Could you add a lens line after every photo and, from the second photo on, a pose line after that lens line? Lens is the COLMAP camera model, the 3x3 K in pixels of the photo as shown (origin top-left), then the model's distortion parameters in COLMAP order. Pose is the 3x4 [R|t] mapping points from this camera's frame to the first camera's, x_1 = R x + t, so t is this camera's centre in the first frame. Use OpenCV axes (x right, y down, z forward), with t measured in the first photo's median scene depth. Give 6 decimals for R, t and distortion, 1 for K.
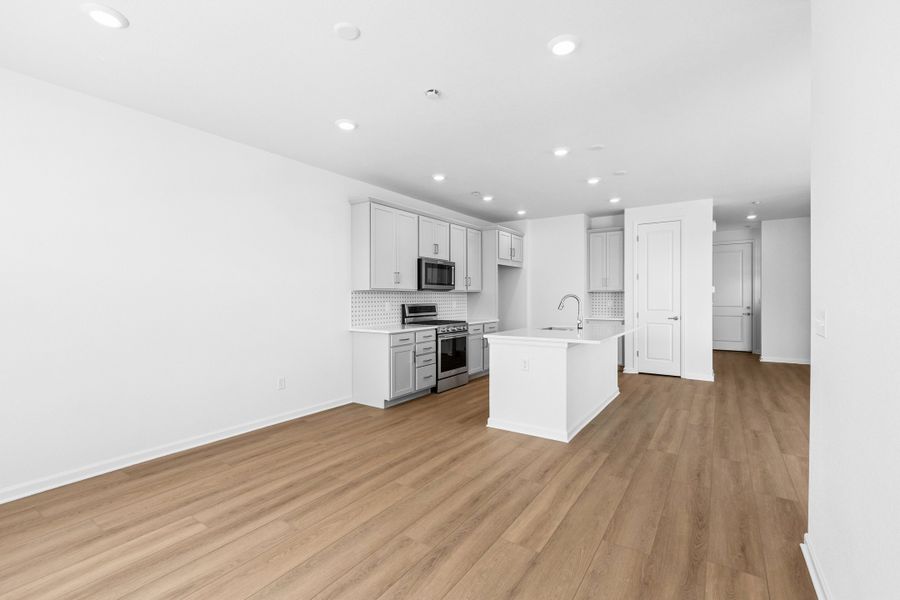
lens RADIAL K [[375.8, 0, 450.0], [0, 375.8, 300.0], [0, 0, 1]] dist [0.001639, 0.000052]
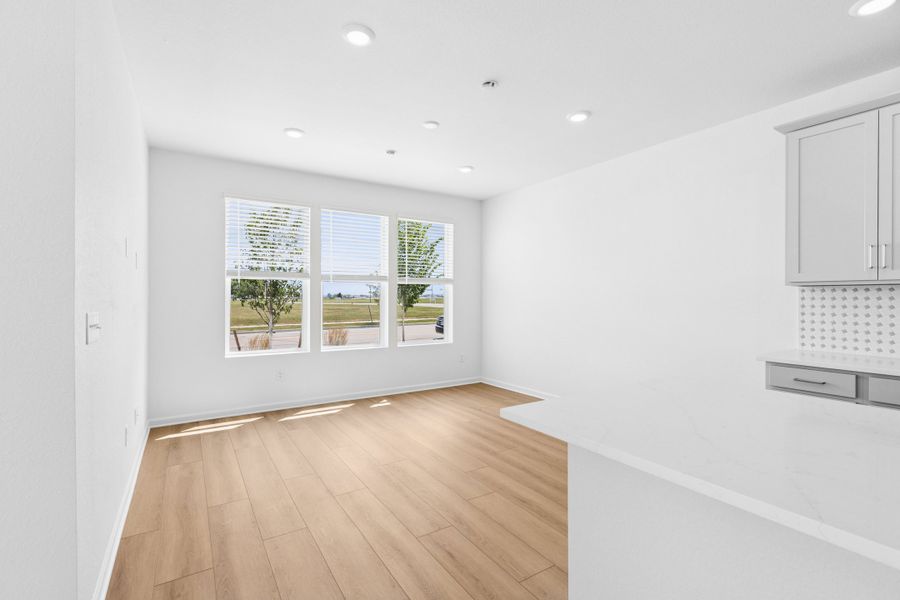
lens RADIAL K [[444.4, 0, 468.2], [0, 444.4, 303.5], [0, 0, 1]] dist [0.001441, -0.000080]
pose [[-0.370936, 0.015943, -0.928521, 0.998669], [-0.003094, 0.999826, 0.018403, -0.002571], [0.928653, 0.009699, -0.370822, 1.359474]]
